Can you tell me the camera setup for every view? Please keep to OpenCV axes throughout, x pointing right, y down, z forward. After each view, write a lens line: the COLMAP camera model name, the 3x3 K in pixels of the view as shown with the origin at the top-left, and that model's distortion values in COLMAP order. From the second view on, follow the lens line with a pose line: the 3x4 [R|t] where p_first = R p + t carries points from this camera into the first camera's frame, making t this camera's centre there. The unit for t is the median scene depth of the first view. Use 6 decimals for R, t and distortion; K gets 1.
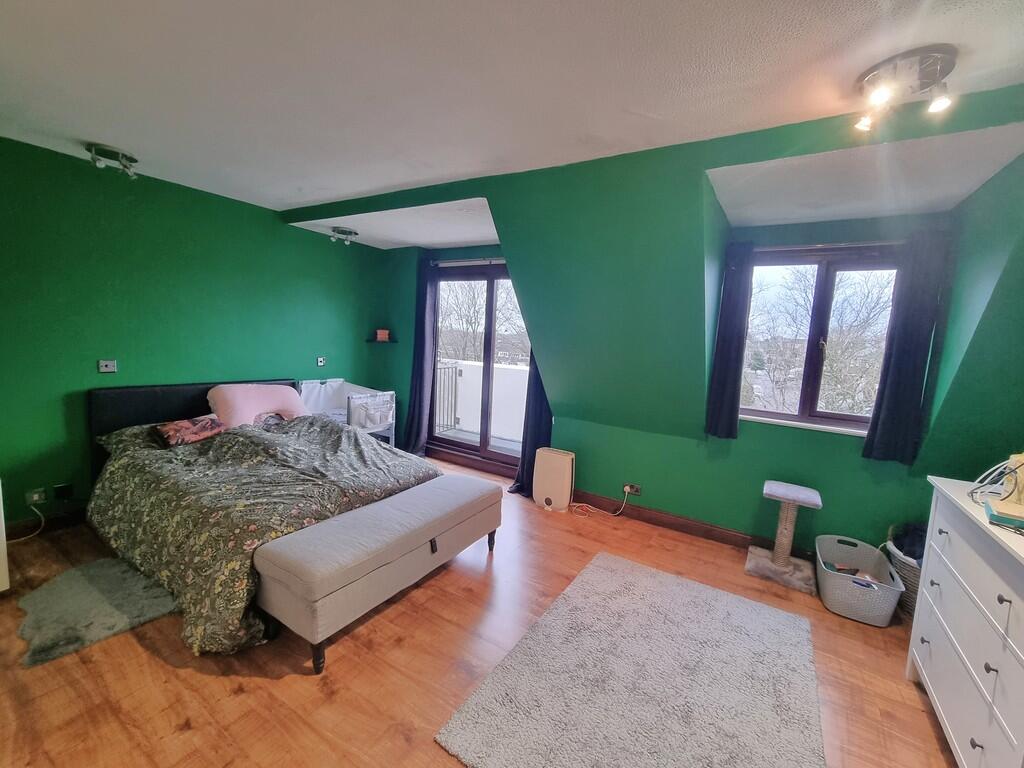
lens RADIAL K [[420.7, 0, 514.5], [0, 420.7, 384.5], [0, 0, 1]] dist [-0.000763, -0.000208]
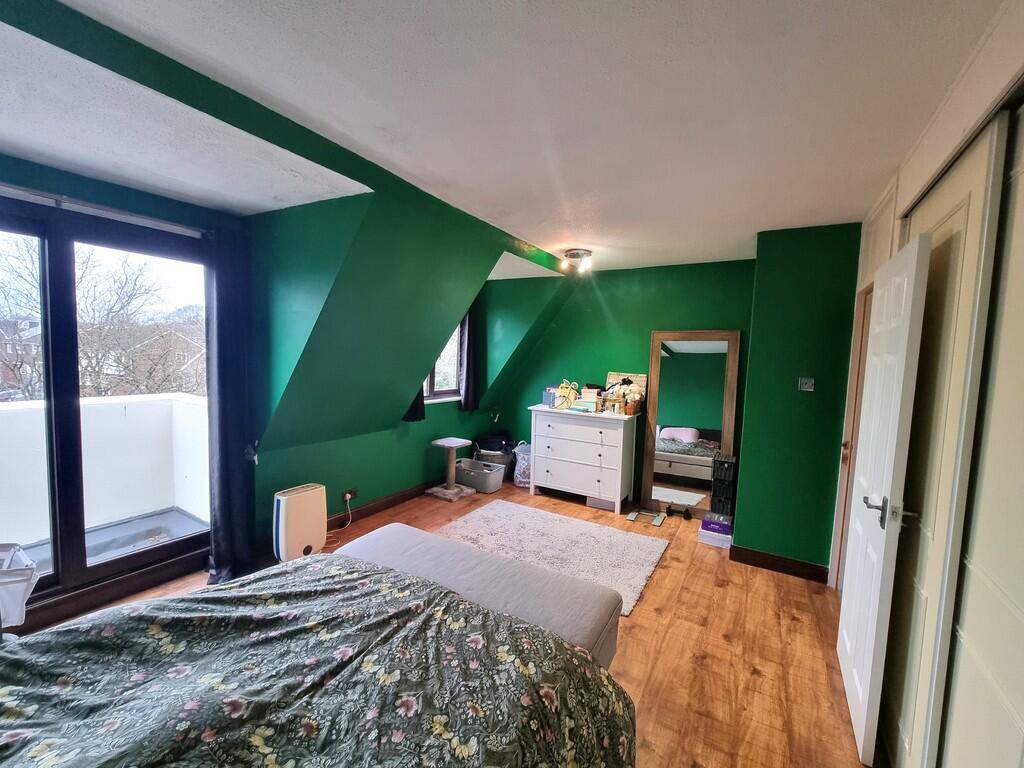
lens RADIAL K [[420.7, 0, 514.8], [0, 420.7, 383.0], [0, 0, 1]] dist [-0.000763, -0.000208]
pose [[-0.012273, -0.126380, 0.991906, -0.924989], [0.082333, 0.988485, 0.126962, -0.154452], [-0.996529, 0.083225, -0.001727, 0.752732]]
